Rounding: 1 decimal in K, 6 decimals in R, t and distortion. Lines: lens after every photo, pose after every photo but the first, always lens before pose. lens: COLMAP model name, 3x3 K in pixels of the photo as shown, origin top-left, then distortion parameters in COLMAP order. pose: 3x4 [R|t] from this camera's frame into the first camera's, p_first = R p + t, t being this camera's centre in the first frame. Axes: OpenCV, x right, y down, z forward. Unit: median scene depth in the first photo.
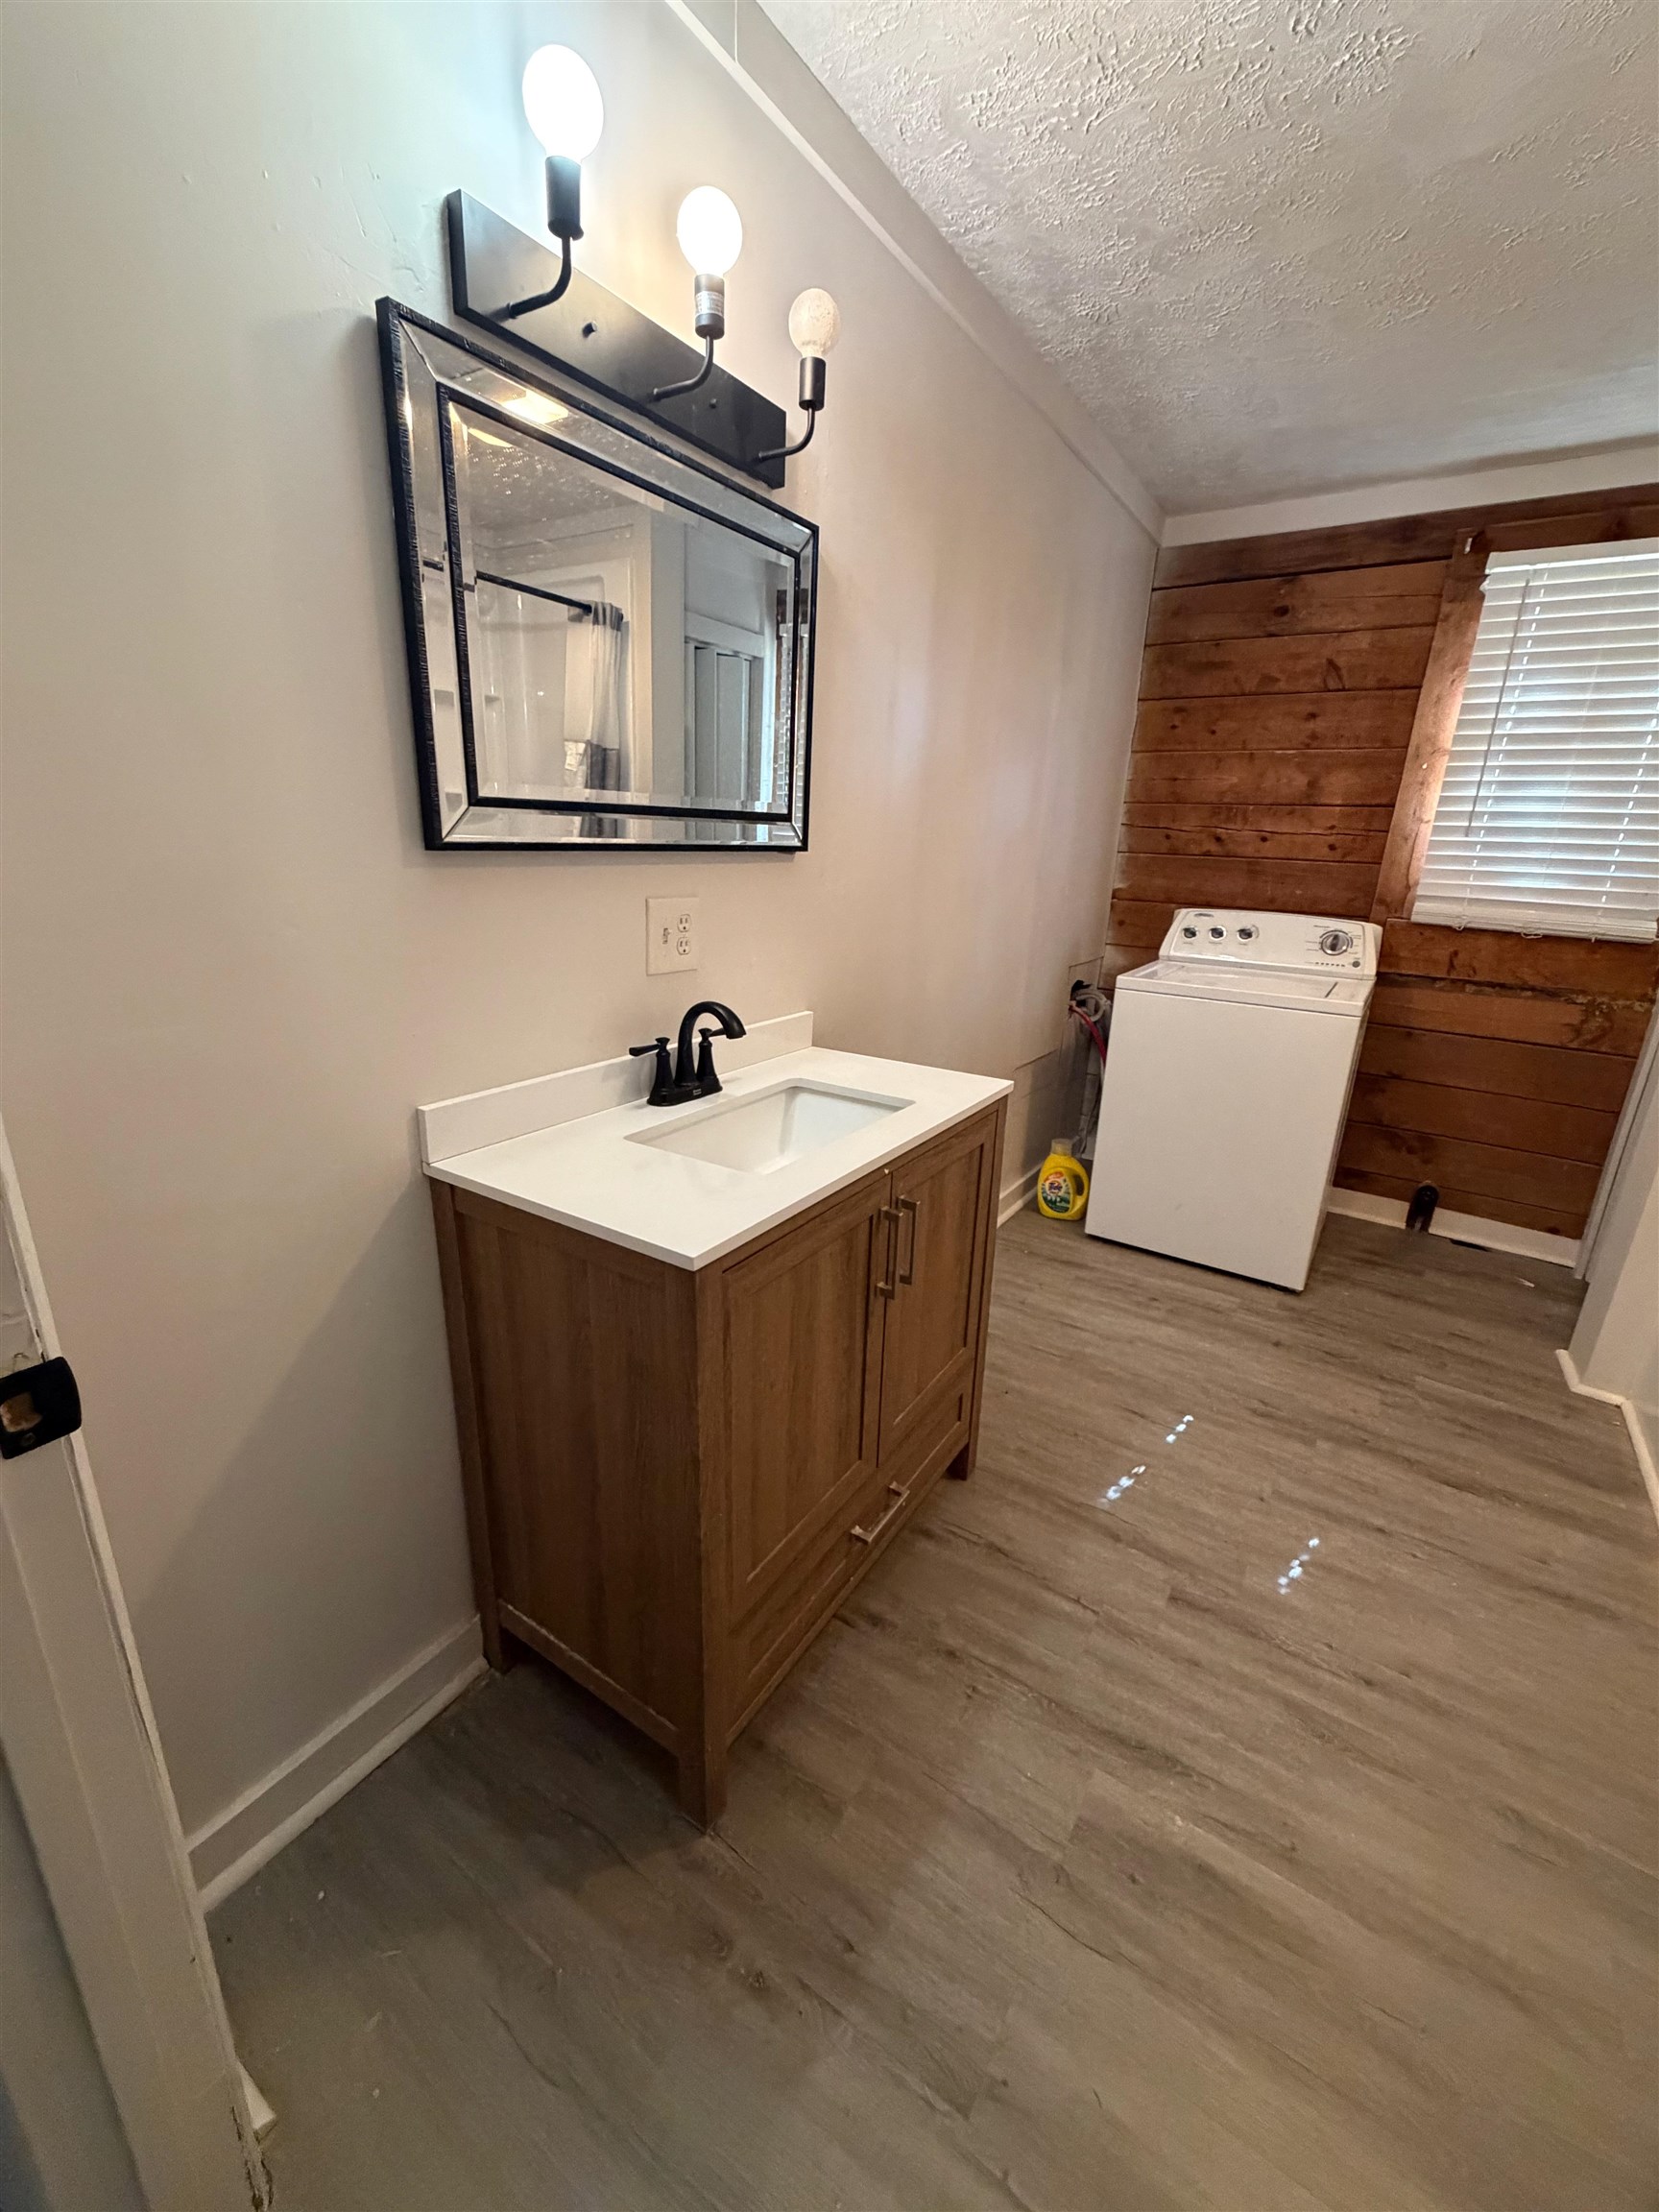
lens RADIAL K [[879.9, 0, 829.5], [0, 879.9, 1106.0], [0, 0, 1]] dist [-0.001983, 0.000239]
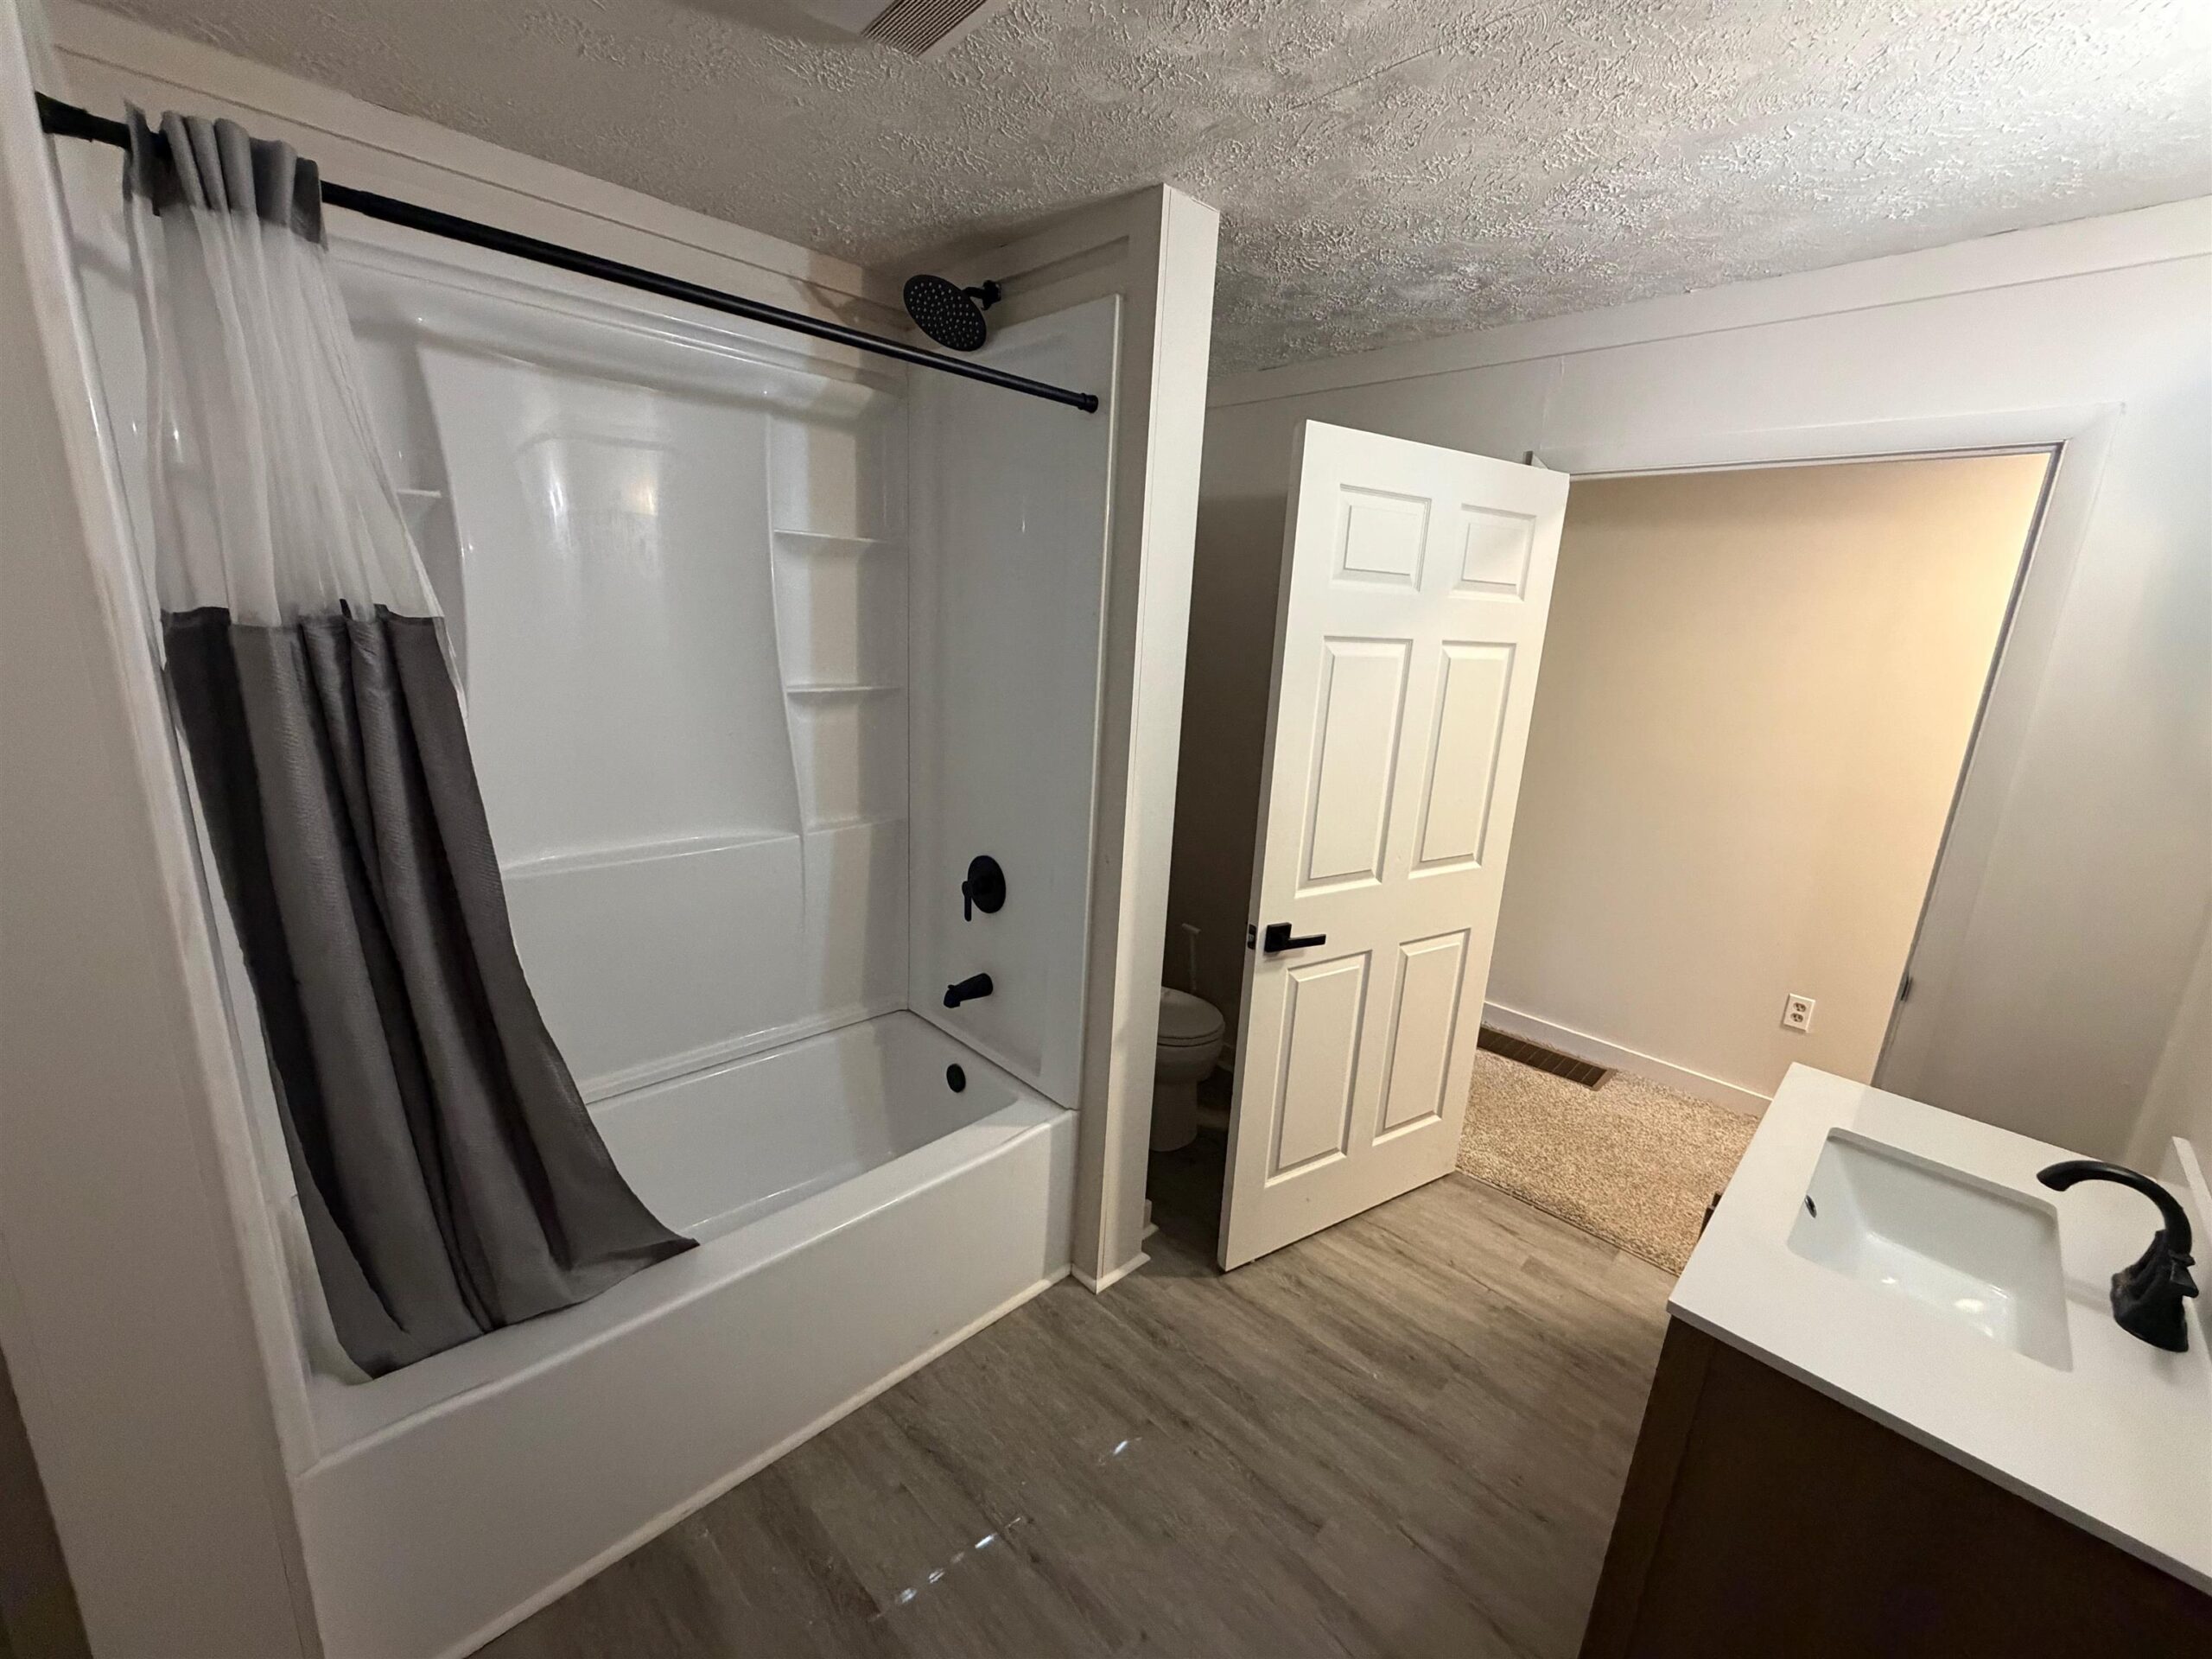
lens RADIAL K [[879.9, 0, 1106.0], [0, 879.9, 829.5], [0, 0, 1]] dist [-0.001983, 0.000239]
pose [[-0.973078, -0.137140, 0.185236, 0.619174], [-0.022551, 0.856503, 0.515649, -0.743412], [-0.229371, 0.497590, -0.836537, 1.693525]]
